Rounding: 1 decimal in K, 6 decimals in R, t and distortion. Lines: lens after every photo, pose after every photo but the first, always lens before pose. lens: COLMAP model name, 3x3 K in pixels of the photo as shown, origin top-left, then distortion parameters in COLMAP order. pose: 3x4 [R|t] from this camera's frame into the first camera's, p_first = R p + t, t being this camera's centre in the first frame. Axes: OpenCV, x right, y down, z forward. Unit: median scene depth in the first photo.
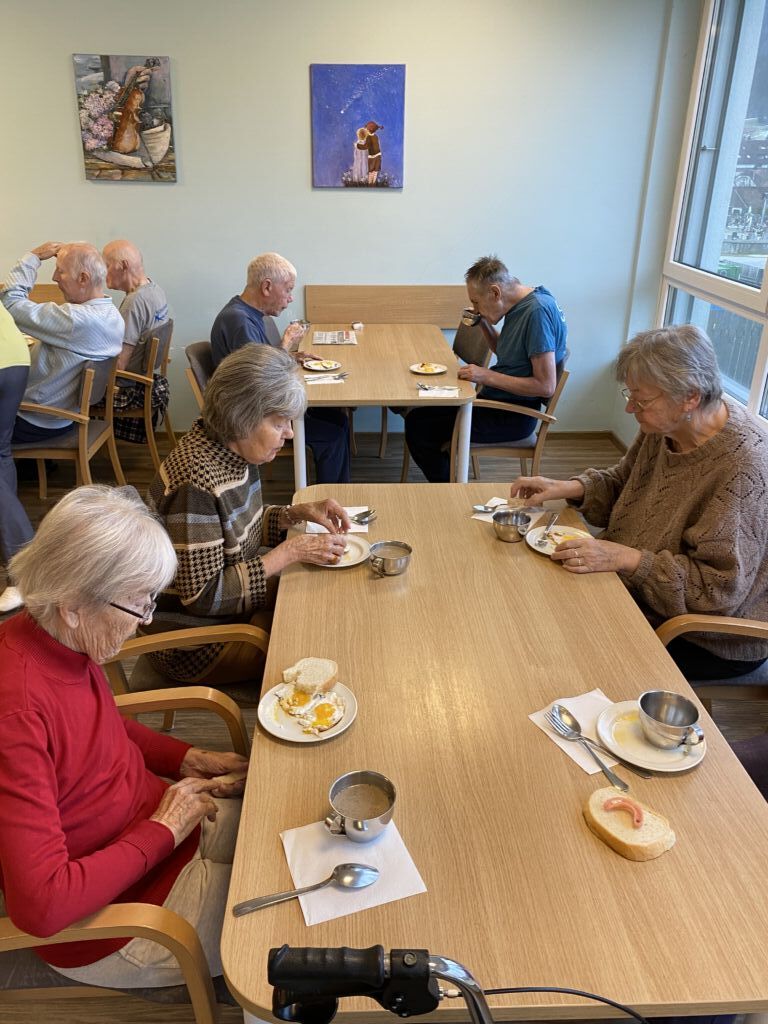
lens RADIAL K [[771.1, 0, 376.9], [0, 771.1, 504.1], [0, 0, 1]] dist [0.031092, -0.032842]
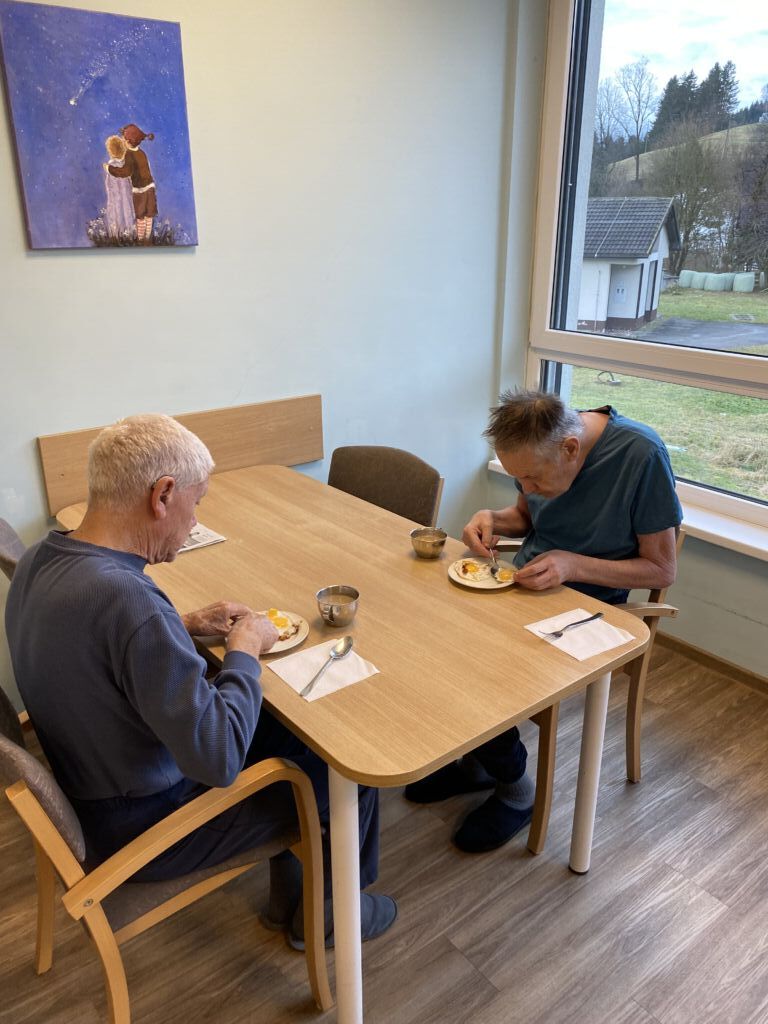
lens RADIAL K [[771.1, 0, 385.4], [0, 771.1, 518.3], [0, 0, 1]] dist [0.031092, -0.032842]
pose [[0.804235, -0.225118, 0.550026, -0.225009], [0.251290, 0.967491, 0.028552, -0.210843], [-0.538572, 0.115254, 0.834659, 0.509368]]
